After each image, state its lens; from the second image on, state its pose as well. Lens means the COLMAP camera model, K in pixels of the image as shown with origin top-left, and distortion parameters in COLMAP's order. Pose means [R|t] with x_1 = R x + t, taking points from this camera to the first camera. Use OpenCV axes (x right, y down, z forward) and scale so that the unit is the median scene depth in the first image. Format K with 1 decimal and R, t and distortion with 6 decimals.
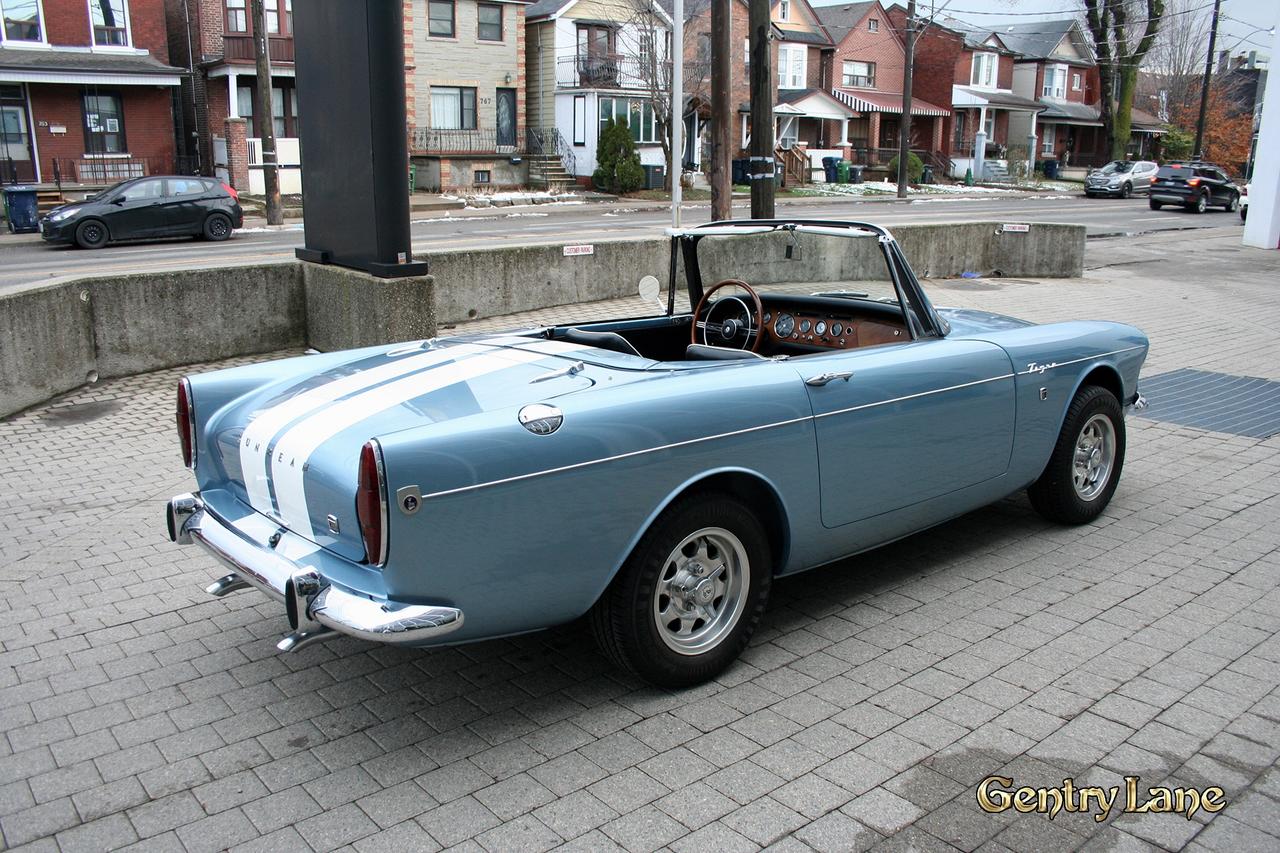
lens RADIAL K [[1059.2, 0, 655.1], [0, 1059.2, 449.3], [0, 0, 1]] dist [-0.143662, 0.115427]
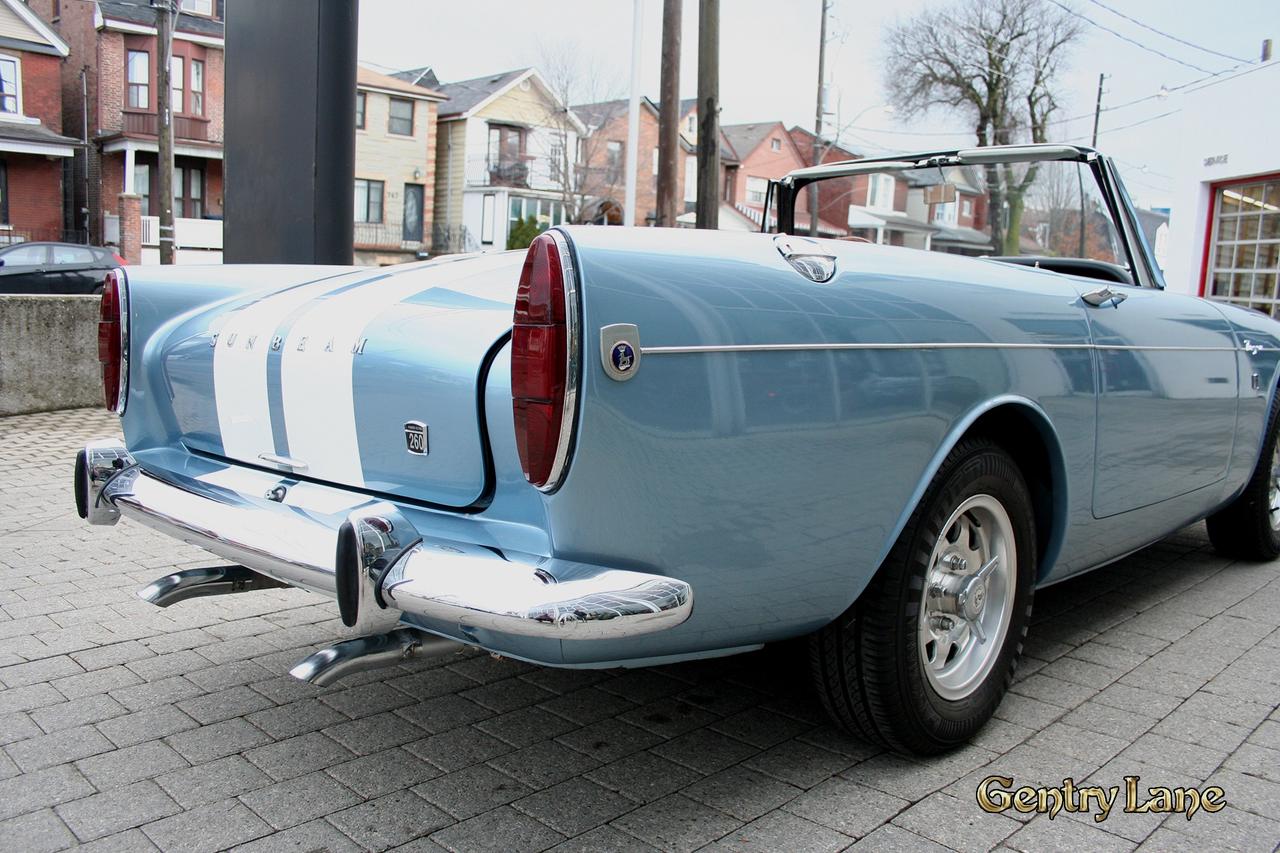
lens RADIAL K [[1059.2, 0, 655.1], [0, 1059.2, 449.3], [0, 0, 1]] dist [-0.143662, 0.115427]
pose [[0.994184, 0.023926, 0.105007, -0.019678], [-0.012363, 0.993919, -0.109416, 0.010928], [-0.106986, 0.107481, 0.988434, 0.036683]]
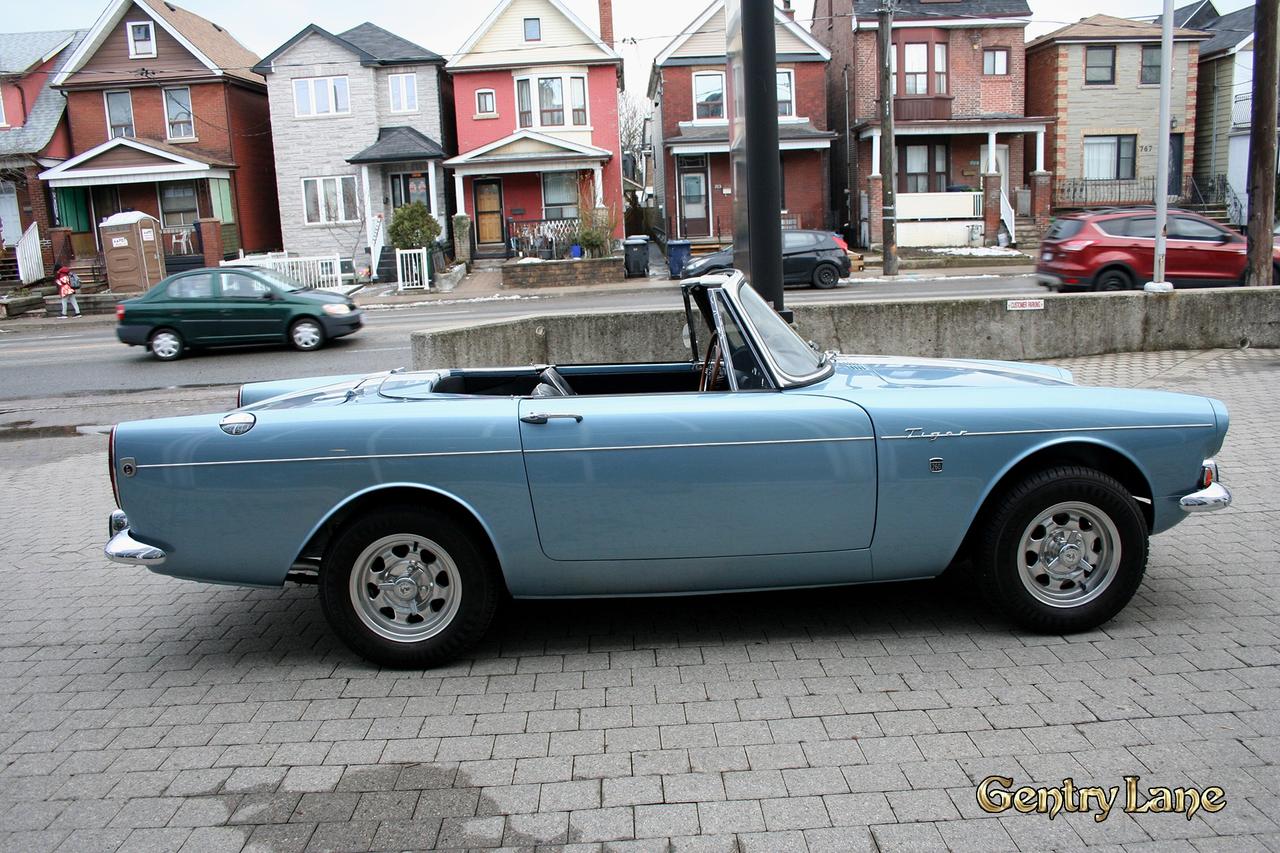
lens RADIAL K [[1059.2, 0, 655.1], [0, 1059.2, 449.3], [0, 0, 1]] dist [-0.143662, 0.115427]
pose [[0.794315, 0.091526, -0.600572, 0.088499], [-0.120650, 0.992660, -0.008292, -0.003904], [0.595405, 0.079045, 0.799528, 0.020969]]
